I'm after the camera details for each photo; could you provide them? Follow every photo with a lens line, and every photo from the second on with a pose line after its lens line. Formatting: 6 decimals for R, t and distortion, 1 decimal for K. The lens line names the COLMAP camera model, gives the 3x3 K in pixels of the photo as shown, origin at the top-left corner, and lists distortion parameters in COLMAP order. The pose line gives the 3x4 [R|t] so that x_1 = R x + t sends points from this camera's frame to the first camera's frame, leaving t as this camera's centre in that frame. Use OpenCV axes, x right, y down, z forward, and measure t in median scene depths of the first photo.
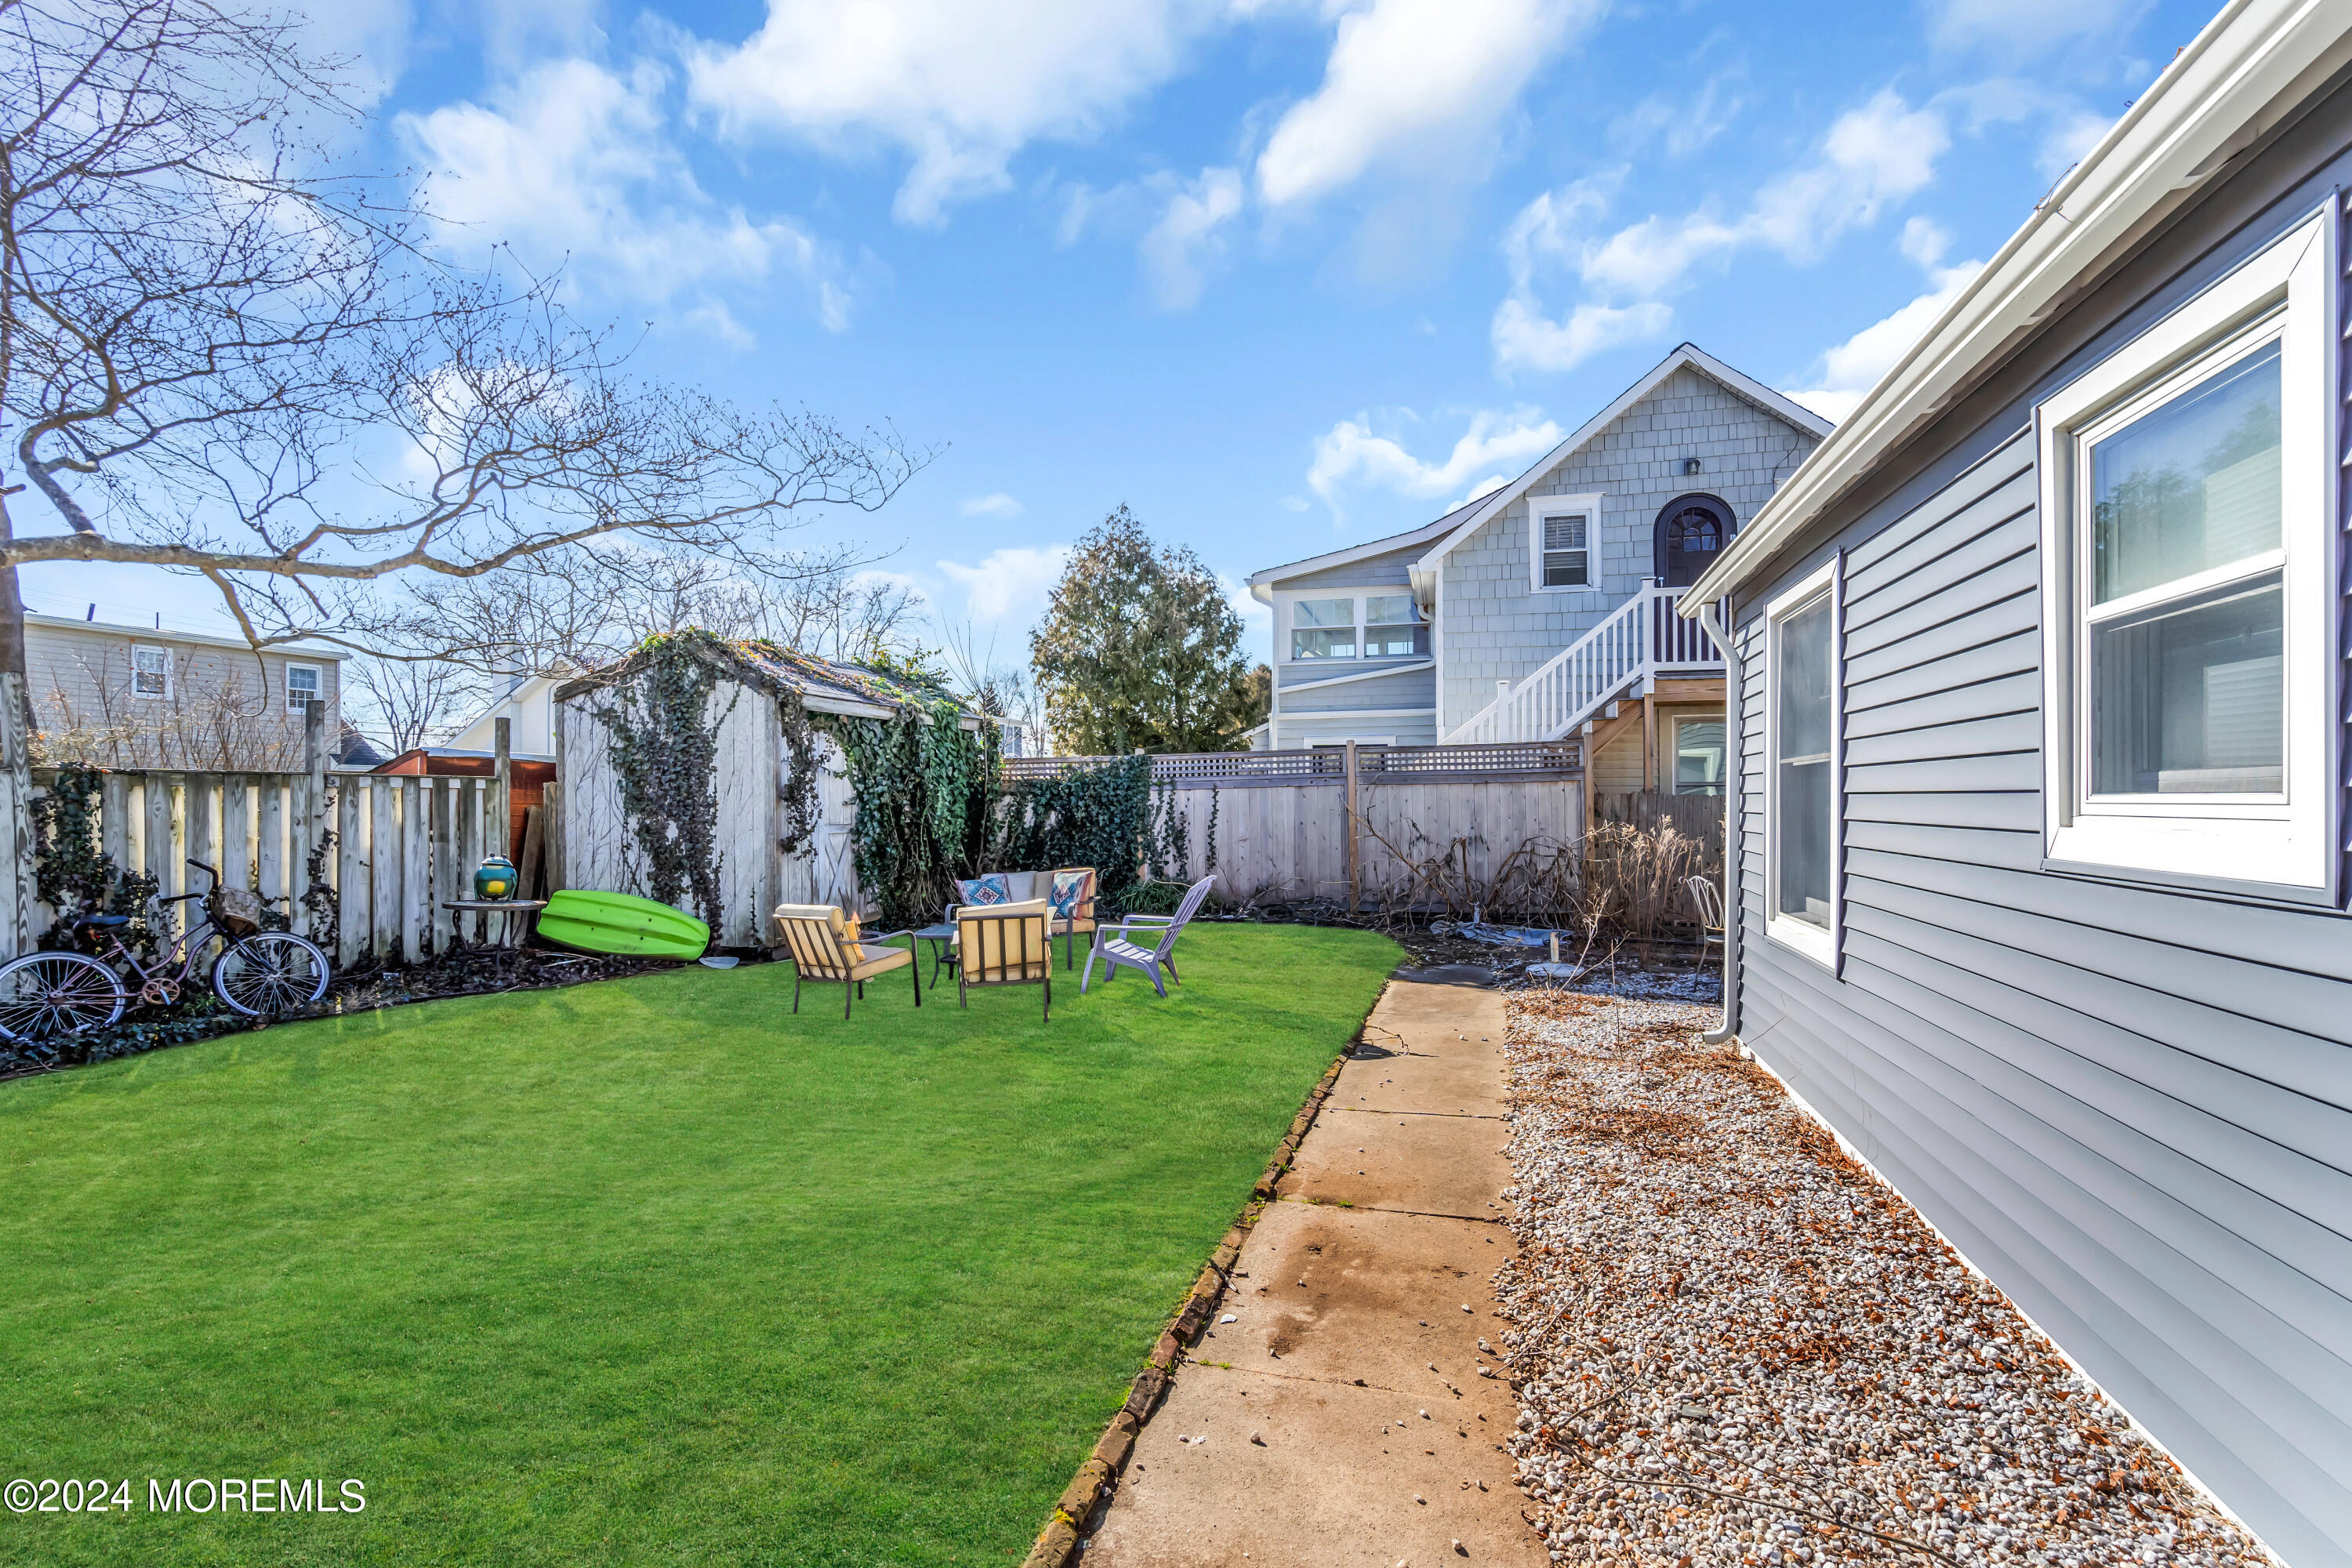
lens RADIAL K [[1070.9, 0, 1161.7], [0, 1070.9, 799.1], [0, 0, 1]] dist [-0.006274, 0.002874]
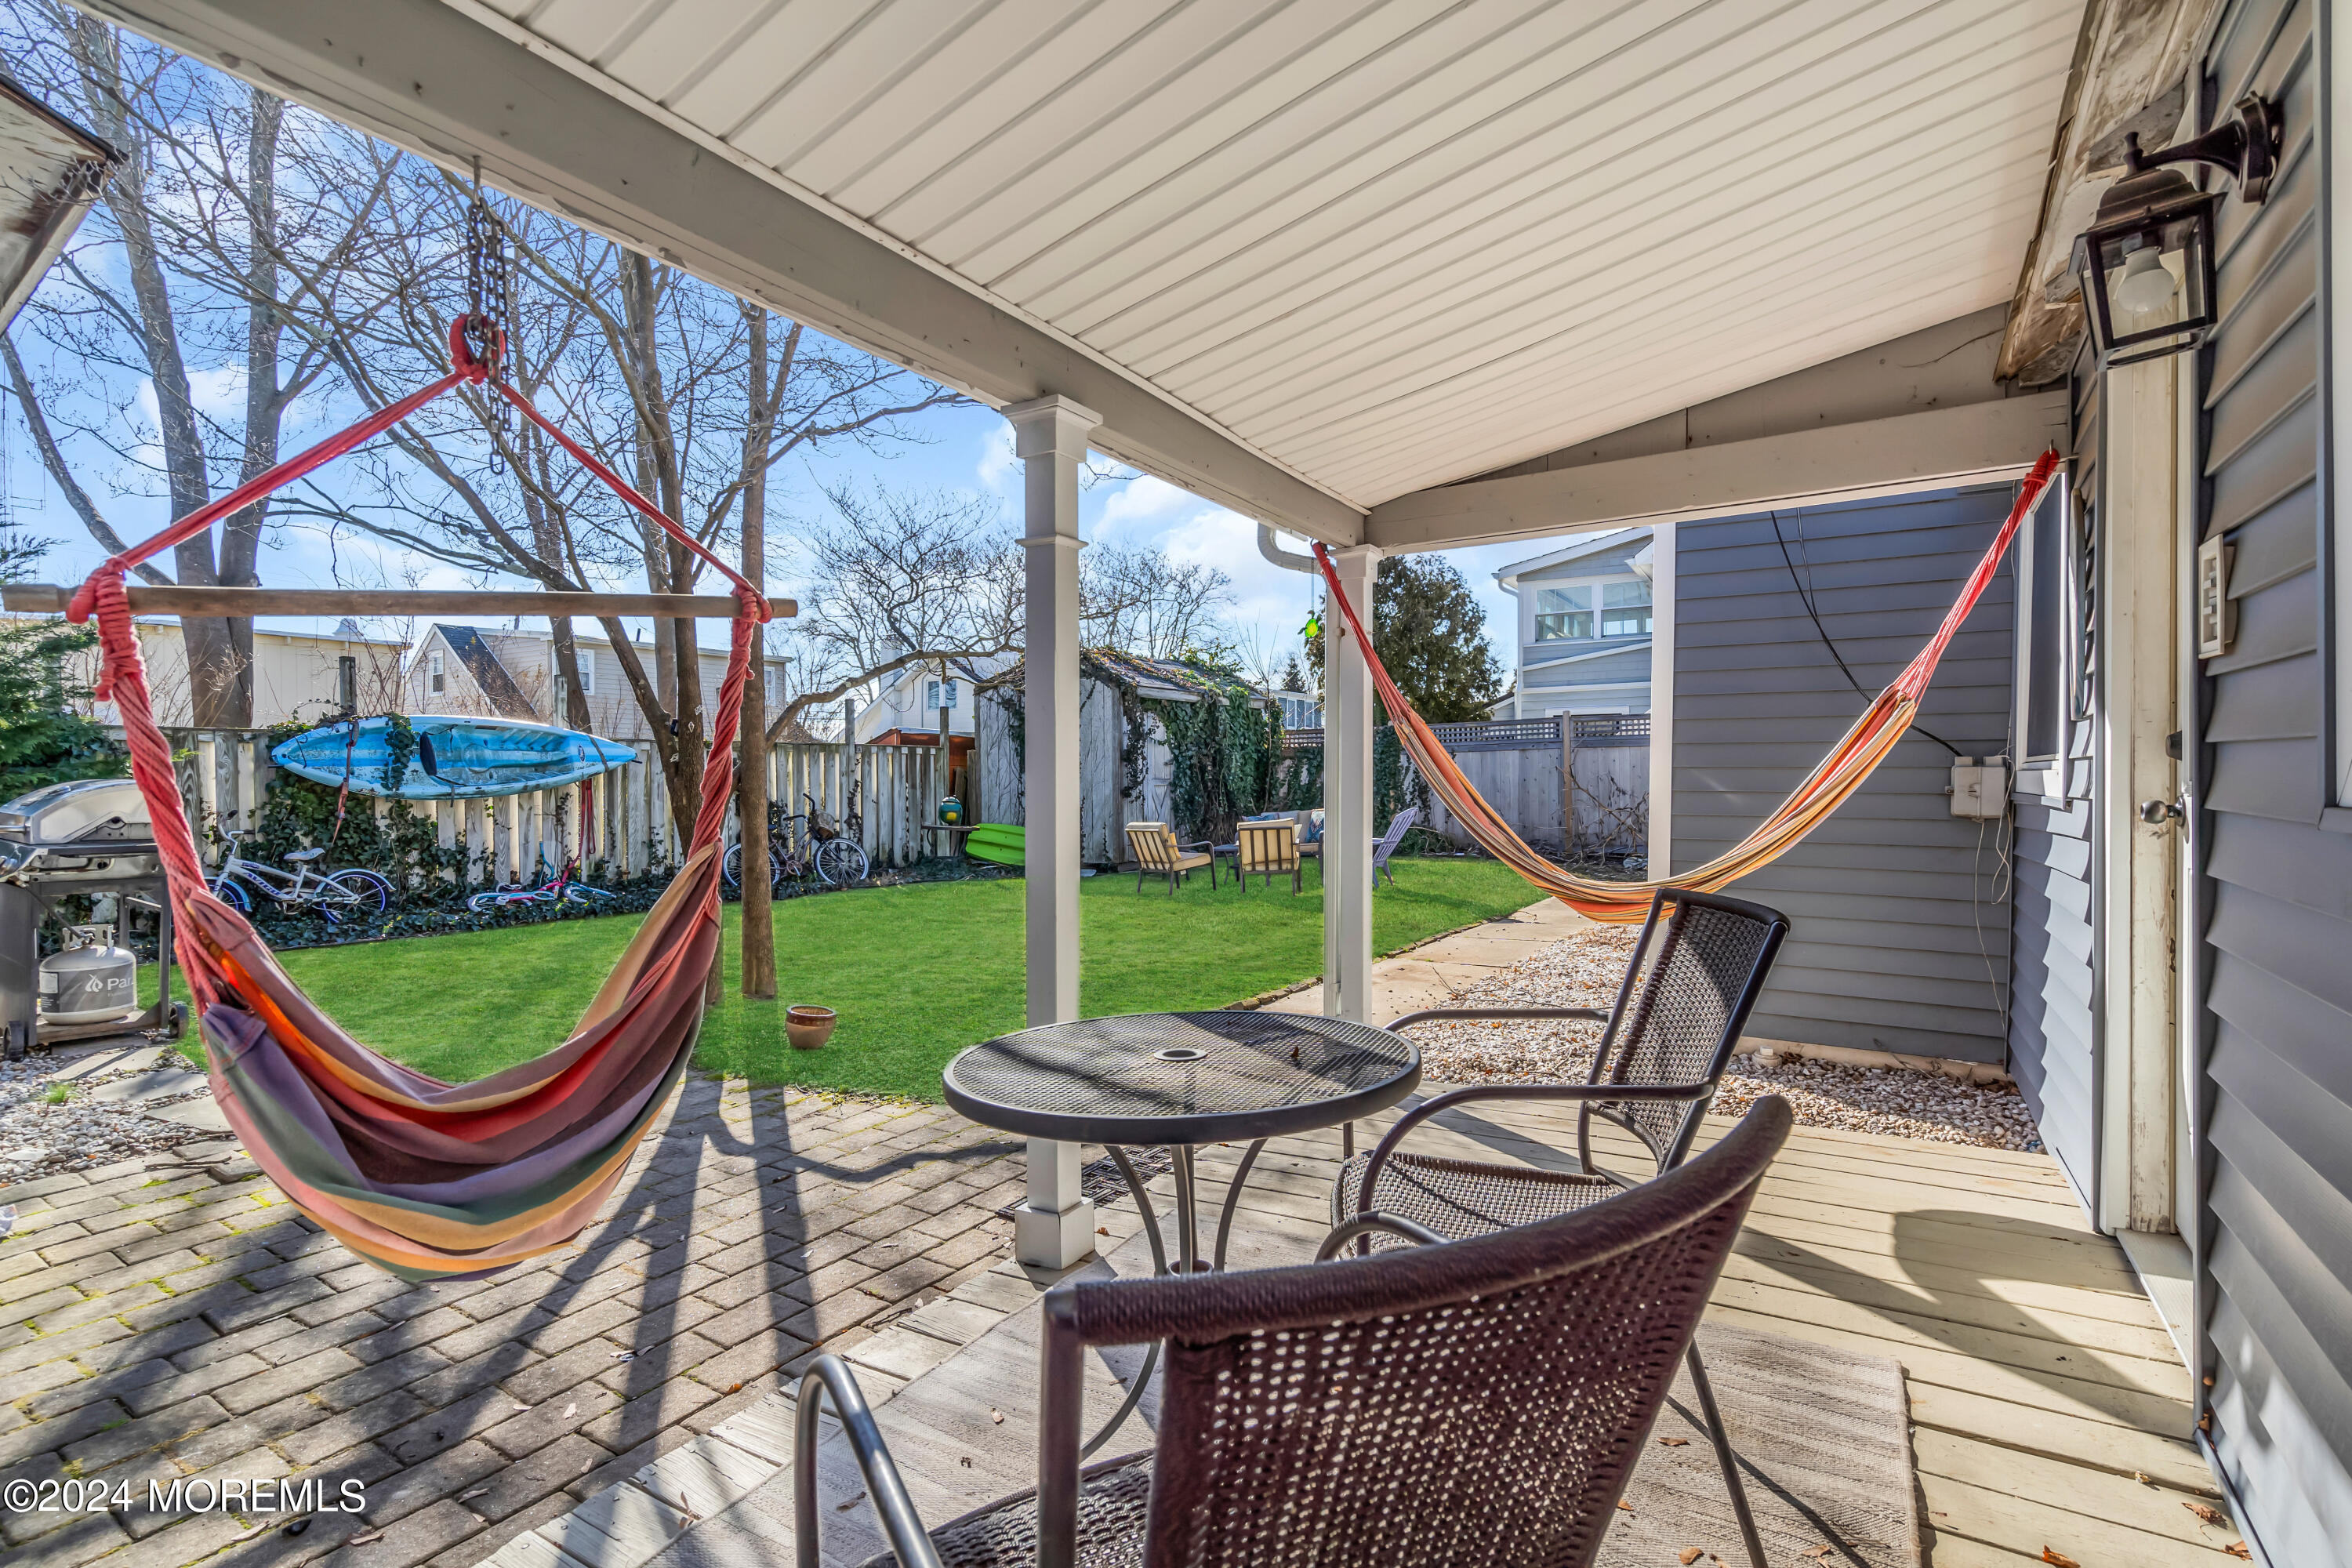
lens RADIAL K [[1070.9, 0, 1149.5], [0, 1070.9, 782.9], [0, 0, 1]] dist [-0.006274, 0.002874]
pose [[0.956982, 0.000538, -0.290147, 0.087141], [0.002081, 0.999960, 0.008719, 0.017209], [0.290140, -0.008948, 0.956942, -0.335184]]
